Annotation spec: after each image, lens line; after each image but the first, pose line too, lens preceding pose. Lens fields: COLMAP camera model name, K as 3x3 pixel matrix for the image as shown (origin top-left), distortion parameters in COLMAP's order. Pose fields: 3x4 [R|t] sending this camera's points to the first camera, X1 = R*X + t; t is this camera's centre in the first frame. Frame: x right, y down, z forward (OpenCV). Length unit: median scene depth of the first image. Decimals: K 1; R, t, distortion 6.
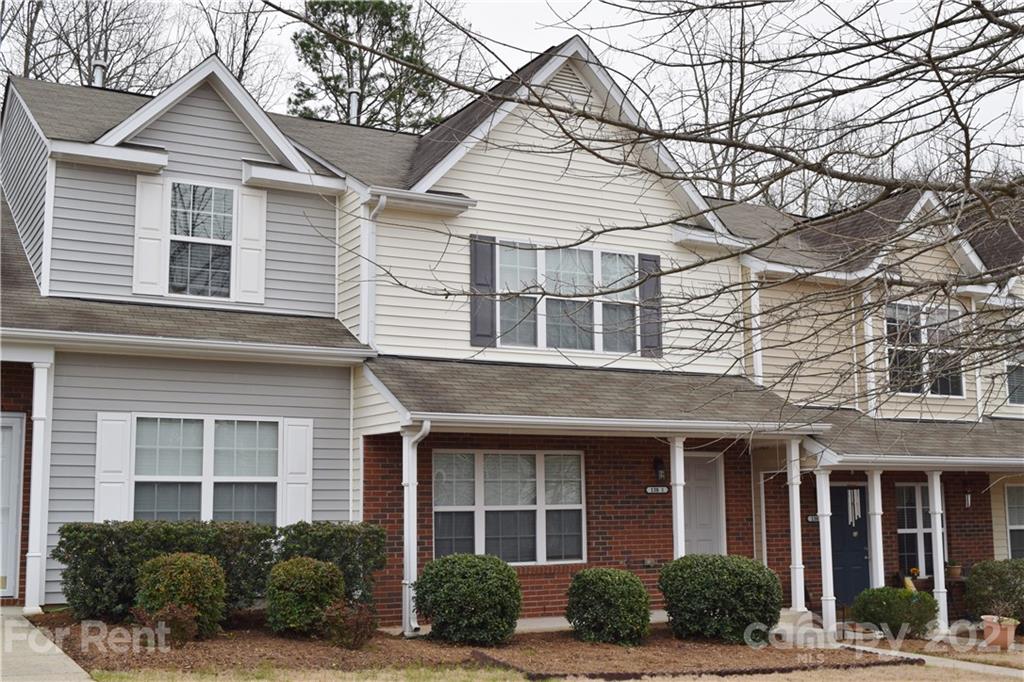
lens RADIAL K [[1189.6, 0, 511.8], [0, 1189.6, 340.9], [0, 0, 1]] dist [-0.021962, 0.000000]
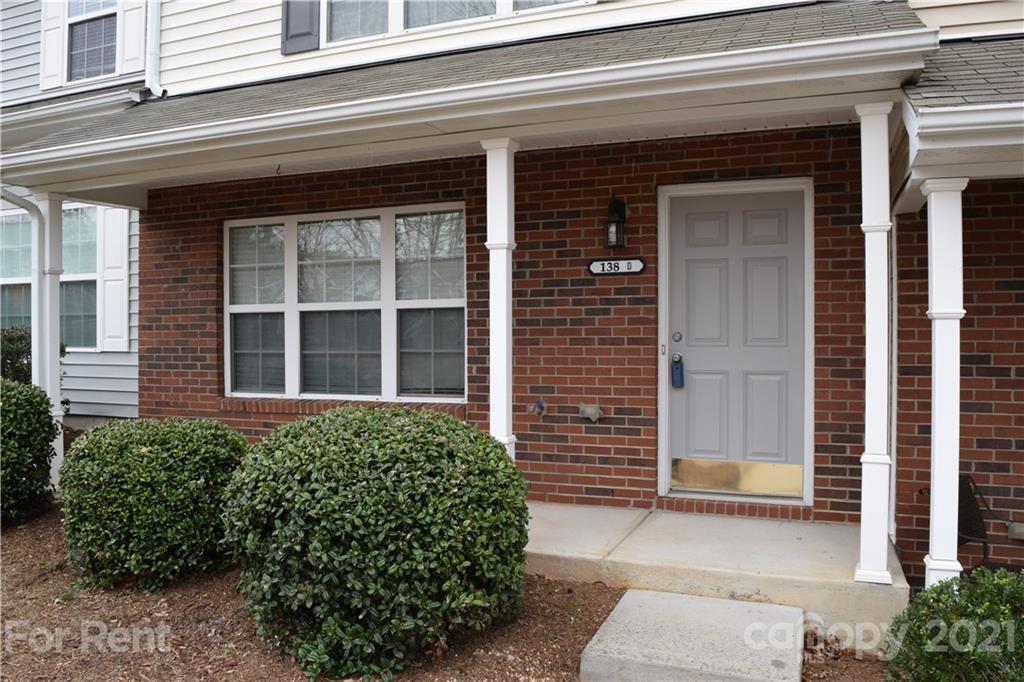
lens RADIAL K [[809.8, 0, 511.7], [0, 809.8, 342.4], [0, 0, 1]] dist [-0.088531, 0.020086]
pose [[0.612259, 0.016460, -0.790486, 0.371419], [0.107497, 0.988767, 0.103849, 0.121671], [0.783316, -0.148557, 0.603612, 0.792609]]
